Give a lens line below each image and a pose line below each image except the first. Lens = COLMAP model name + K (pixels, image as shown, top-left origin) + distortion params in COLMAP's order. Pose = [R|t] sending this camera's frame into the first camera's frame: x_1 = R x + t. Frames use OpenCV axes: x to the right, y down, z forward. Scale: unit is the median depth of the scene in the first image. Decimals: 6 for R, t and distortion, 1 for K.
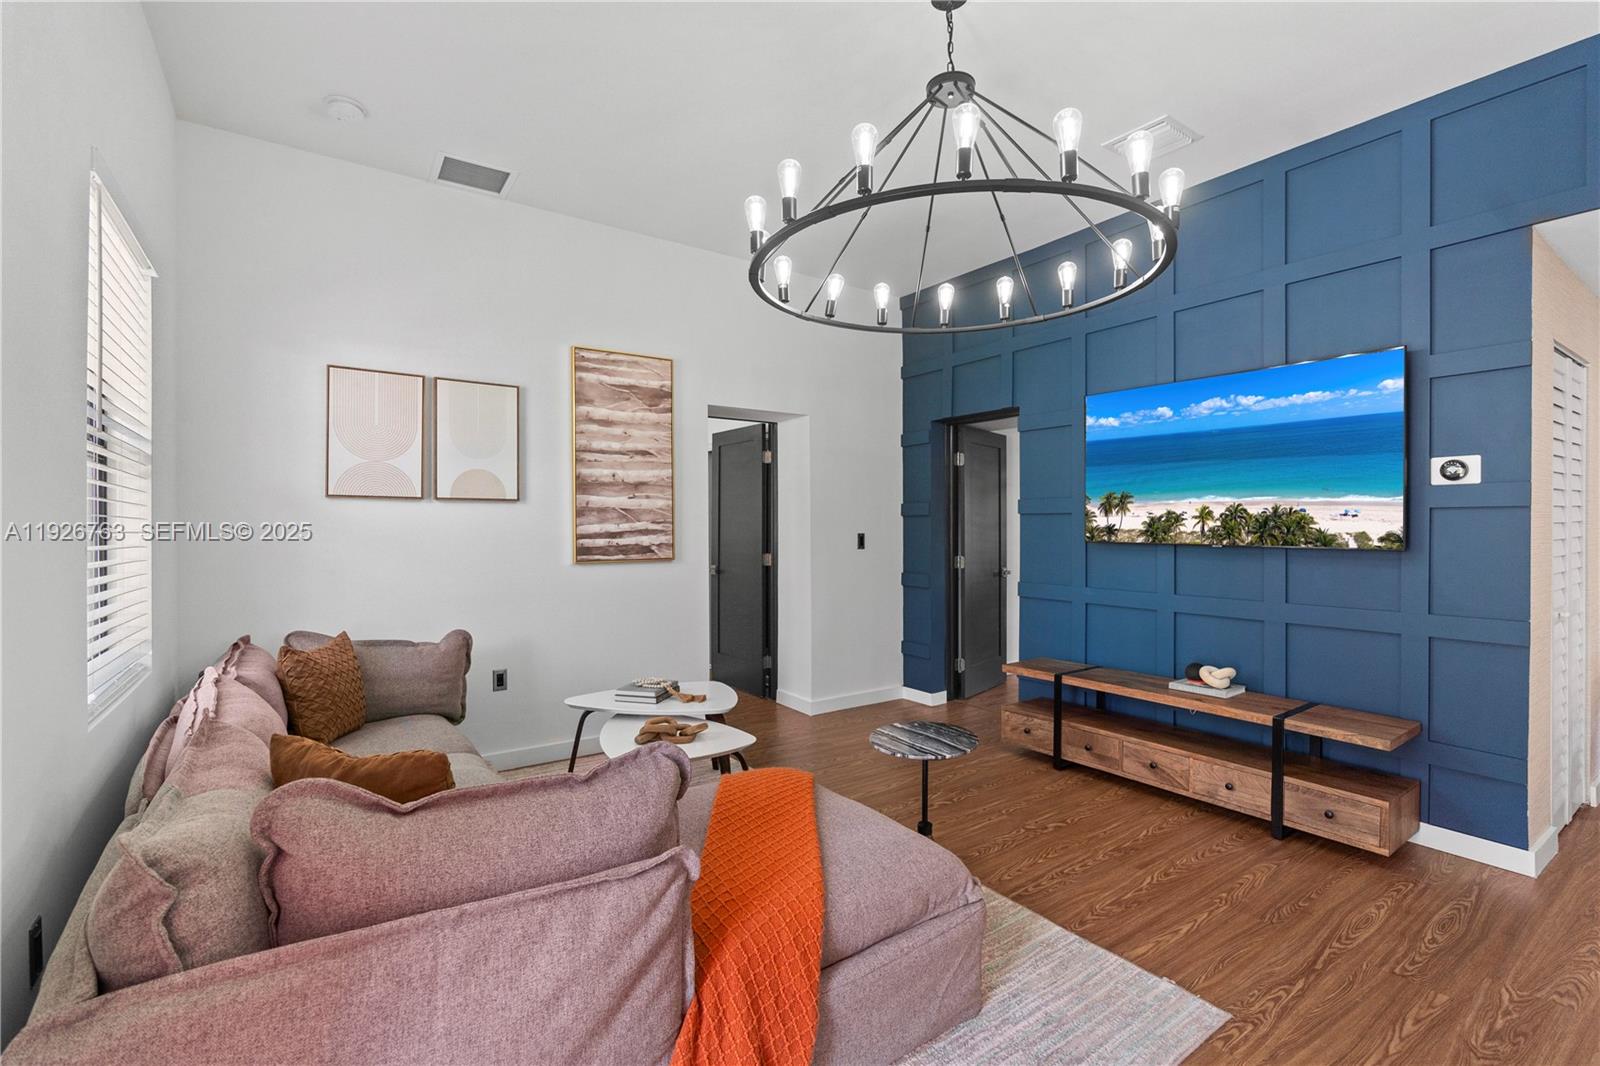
lens RADIAL K [[725.3, 0, 800.2], [0, 725.3, 527.4], [0, 0, 1]] dist [-0.004337, 0.002818]
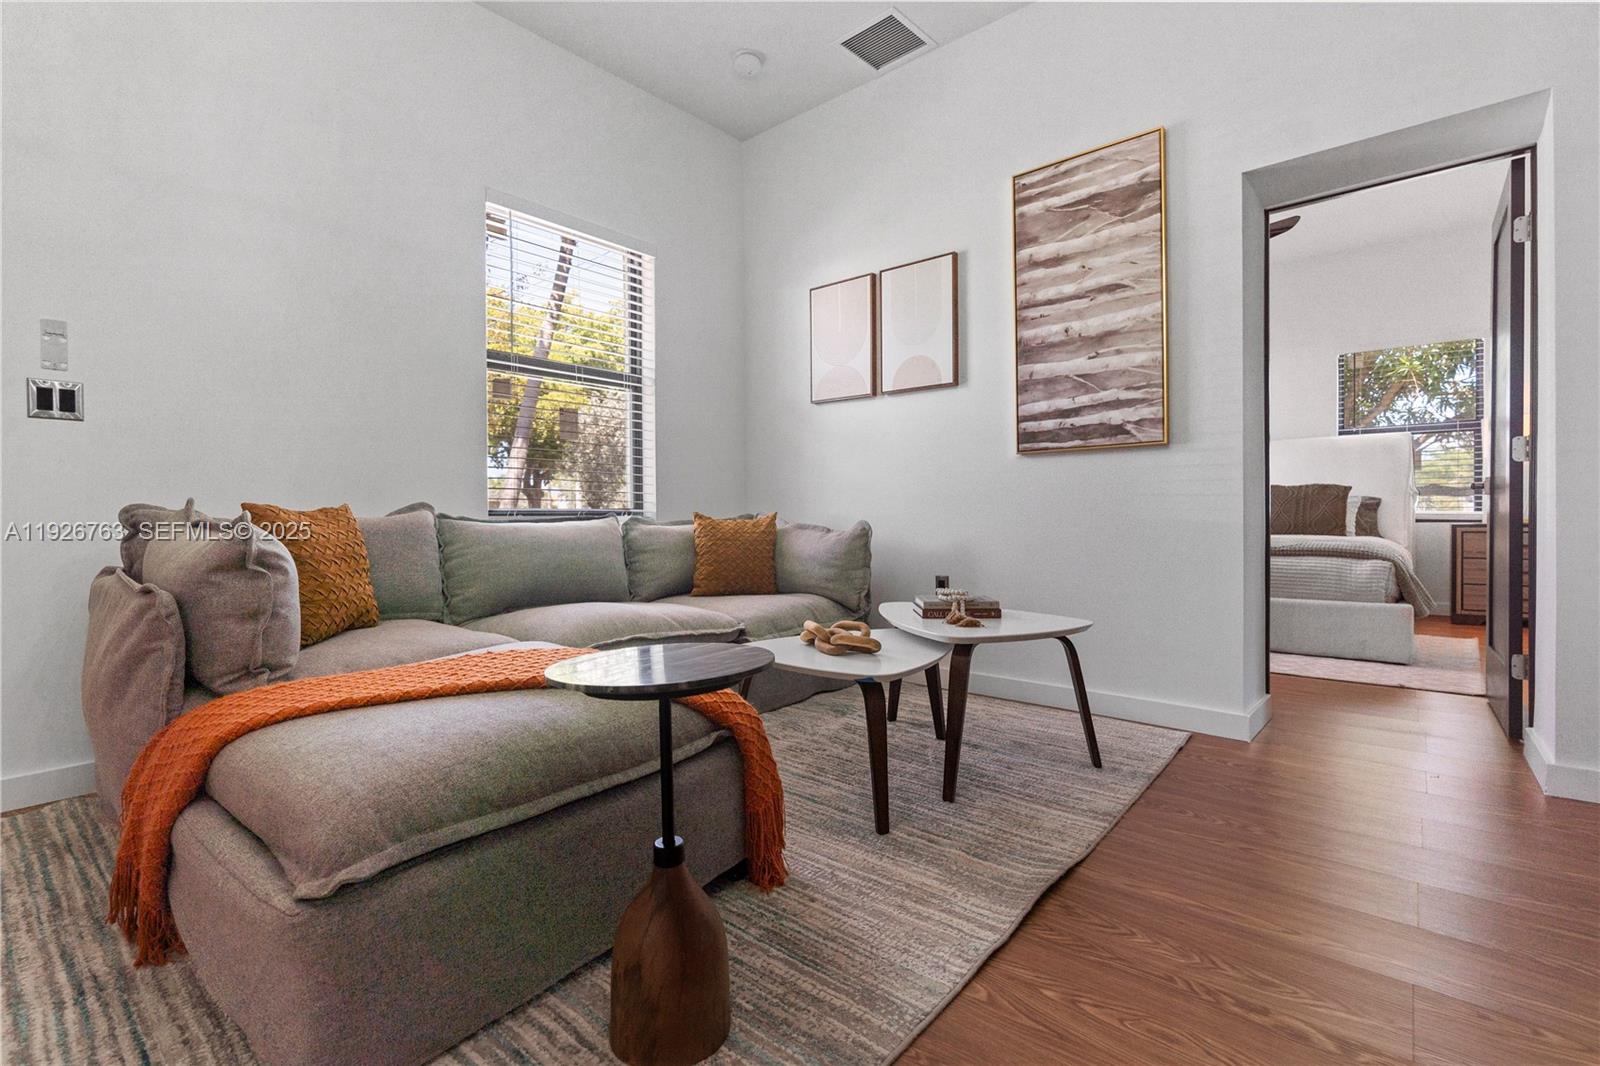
lens RADIAL K [[725.3, 0, 803.7], [0, 725.3, 524.8], [0, 0, 1]] dist [-0.004337, 0.002818]
pose [[0.248543, 0.011482, -0.968553, 0.383637], [0.007399, 0.999878, 0.013752, 0.111057], [0.968593, -0.010584, 0.248428, 0.566143]]
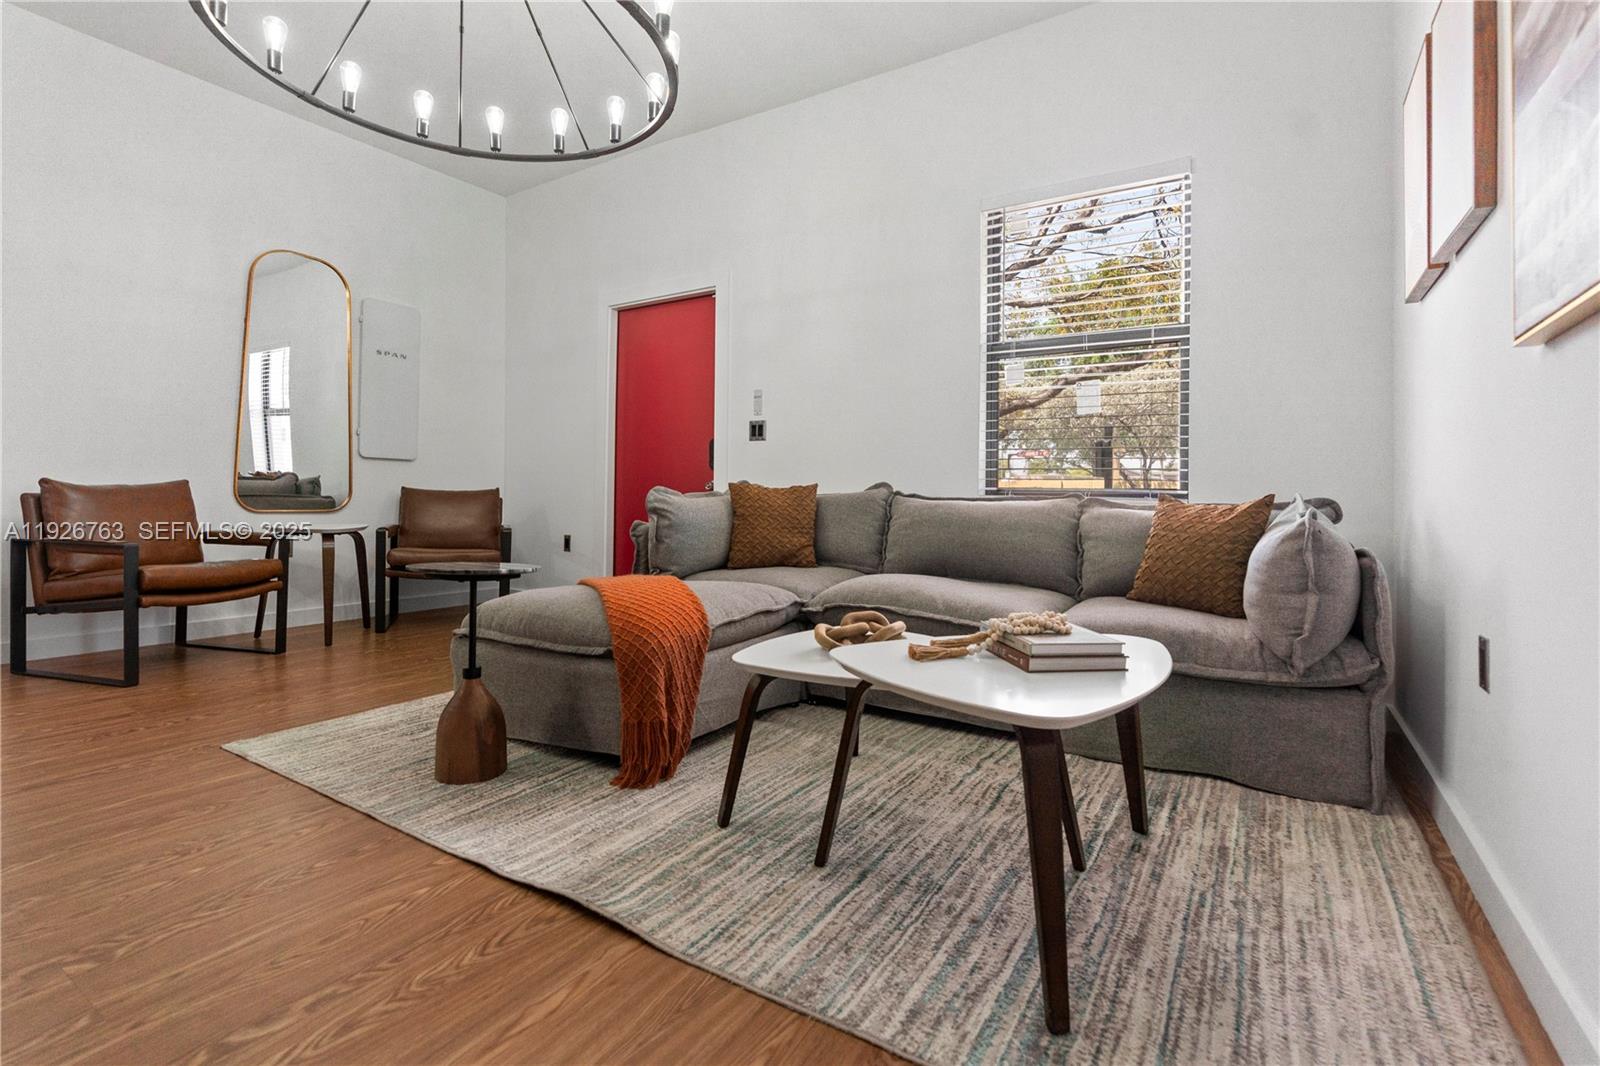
lens RADIAL K [[725.3, 0, 796.5], [0, 725.3, 501.1], [0, 0, 1]] dist [-0.004337, 0.002818]
pose [[-0.920571, -0.008318, -0.390487, 0.091303], [-0.013945, 0.999836, 0.011576, 0.110621], [0.390327, 0.016102, -0.920536, 1.136091]]
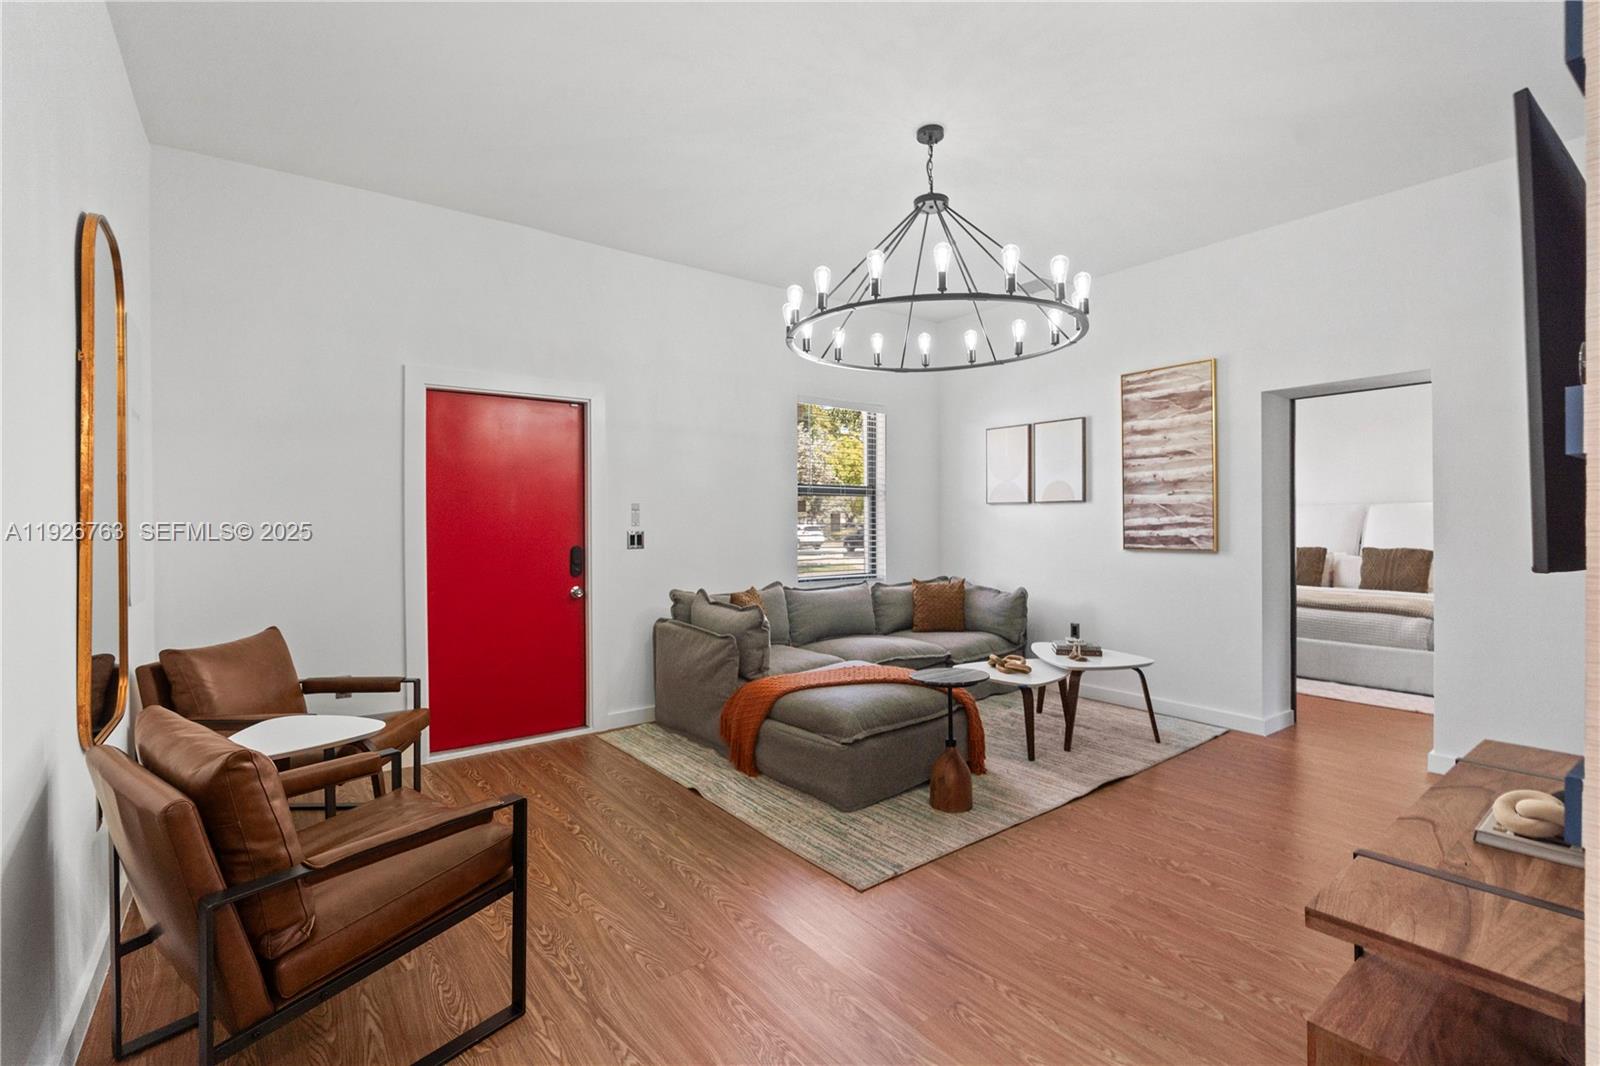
lens RADIAL K [[725.3, 0, 801.9], [0, 725.3, 529.5], [0, 0, 1]] dist [-0.004337, 0.002818]
pose [[0.039045, 0.011375, -0.999173, 0.886609], [0.006679, 0.999910, 0.011644, -0.003124], [0.999215, -0.007128, 0.038966, 0.391372]]
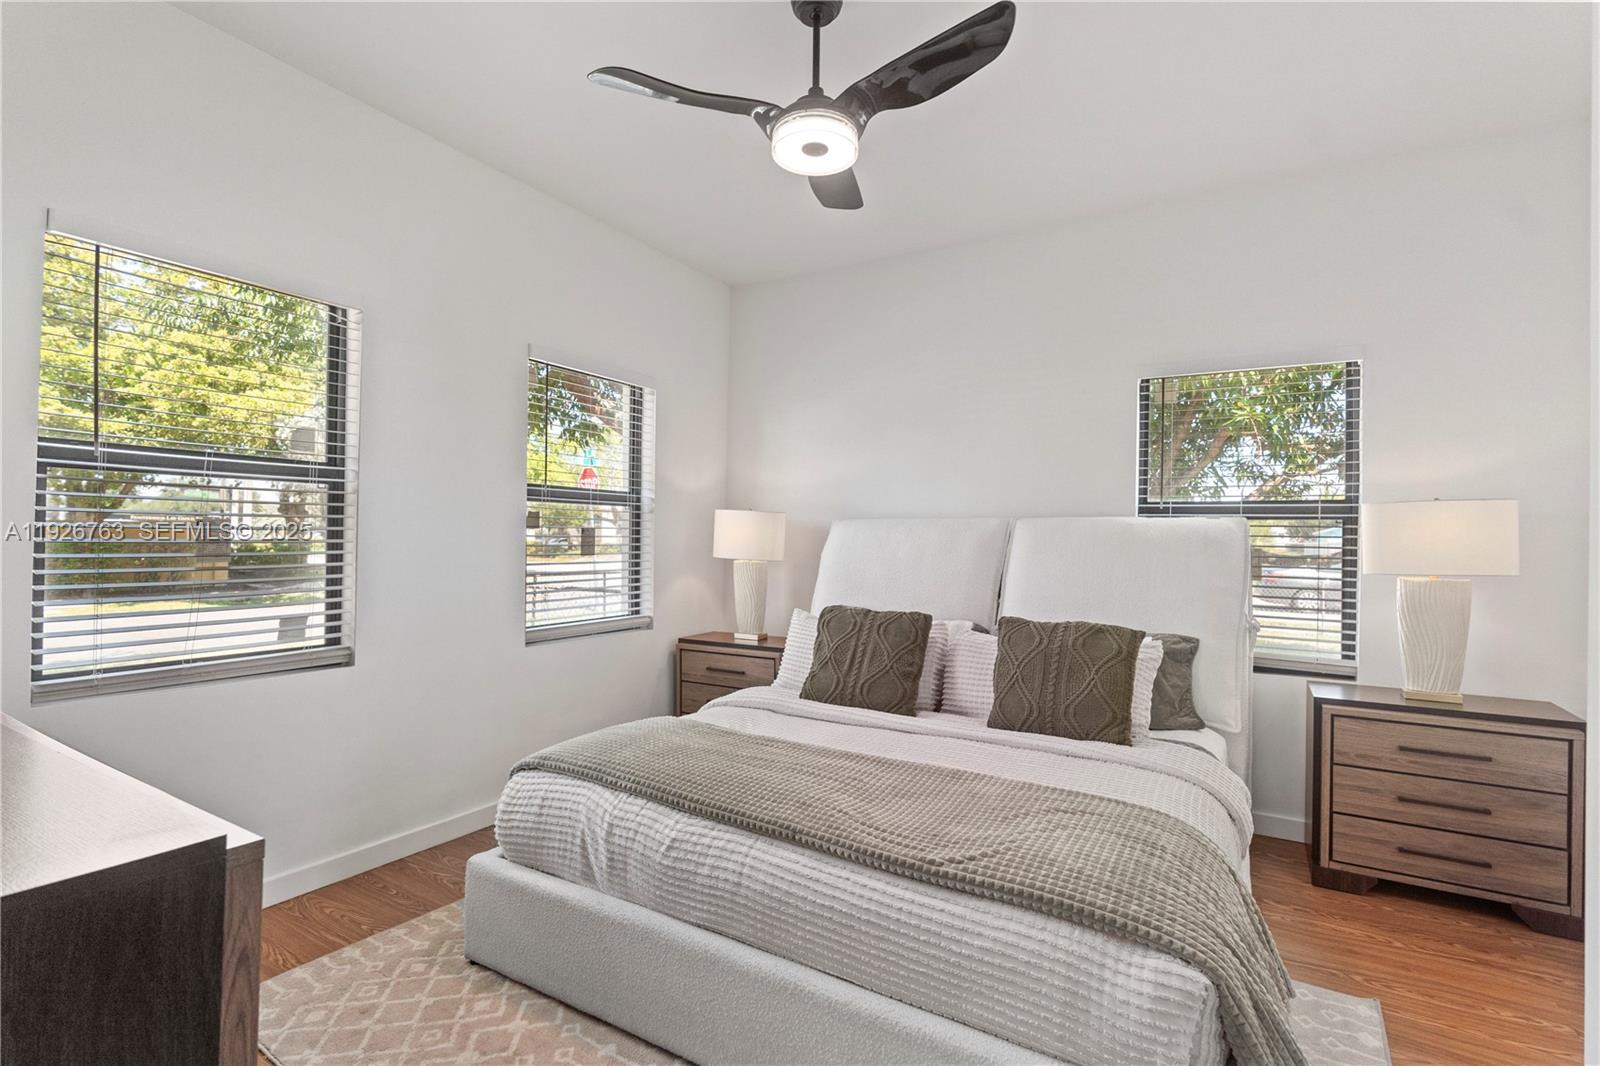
lens RADIAL K [[725.3, 0, 805.2], [0, 725.3, 523.2], [0, 0, 1]] dist [-0.004337, 0.002818]
pose [[0.401191, 0.002756, -0.915990, -0.129027], [-0.021274, 0.999754, -0.006309, -0.016371], [0.915747, 0.022018, 0.401151, 1.261674]]
